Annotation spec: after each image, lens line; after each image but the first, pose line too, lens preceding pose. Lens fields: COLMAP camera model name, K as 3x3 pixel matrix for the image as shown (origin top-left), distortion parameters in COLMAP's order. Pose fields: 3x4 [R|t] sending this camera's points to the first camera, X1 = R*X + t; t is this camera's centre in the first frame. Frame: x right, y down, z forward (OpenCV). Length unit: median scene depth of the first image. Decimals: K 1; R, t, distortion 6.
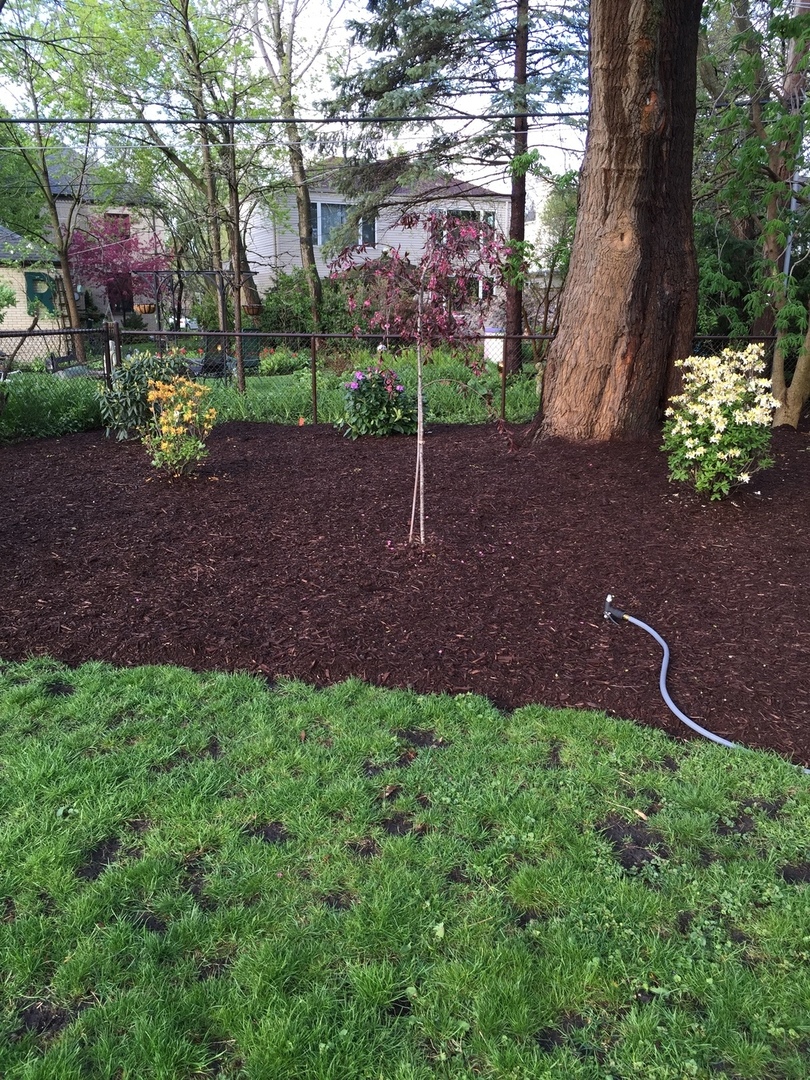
lens RADIAL K [[898.9, 0, 407.2], [0, 898.9, 542.8], [0, 0, 1]] dist [0.082476, -0.088651]
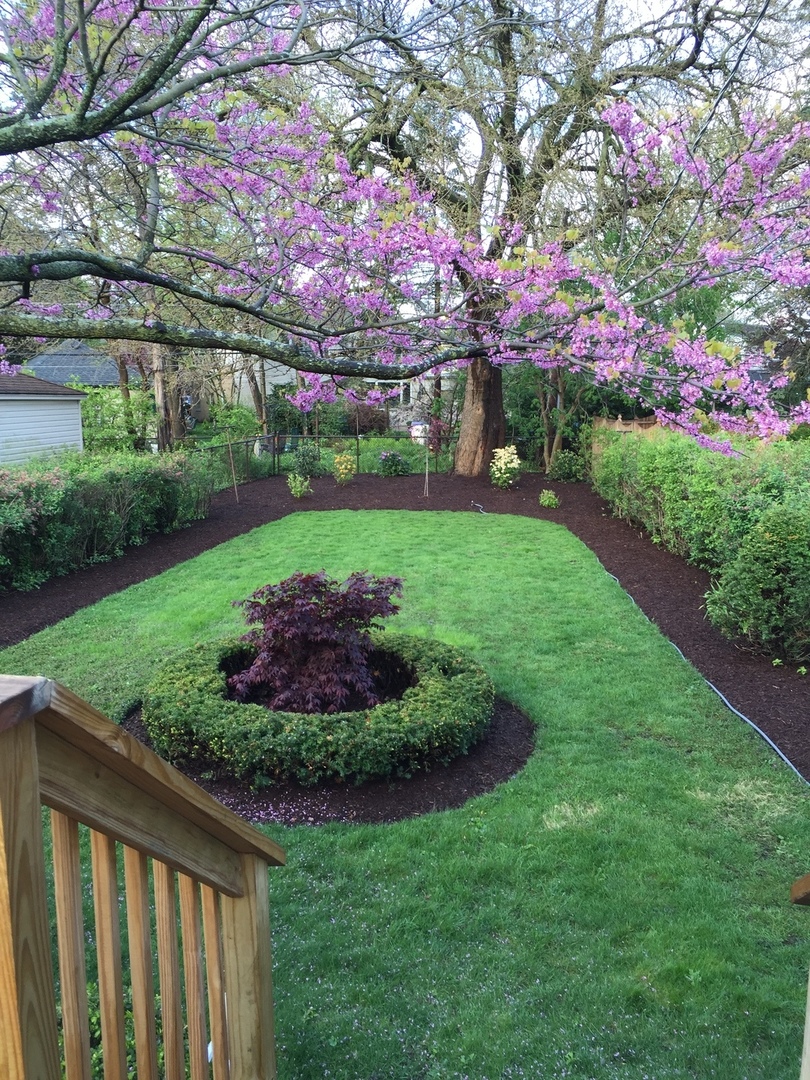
lens RADIAL K [[898.9, 0, 406.7], [0, 898.9, 546.3], [0, 0, 1]] dist [0.082476, -0.088651]
pose [[0.994324, -0.012250, 0.105685, -0.348501], [0.020169, 0.997040, -0.074187, 0.361369], [-0.104464, 0.075898, 0.991628, -2.045177]]
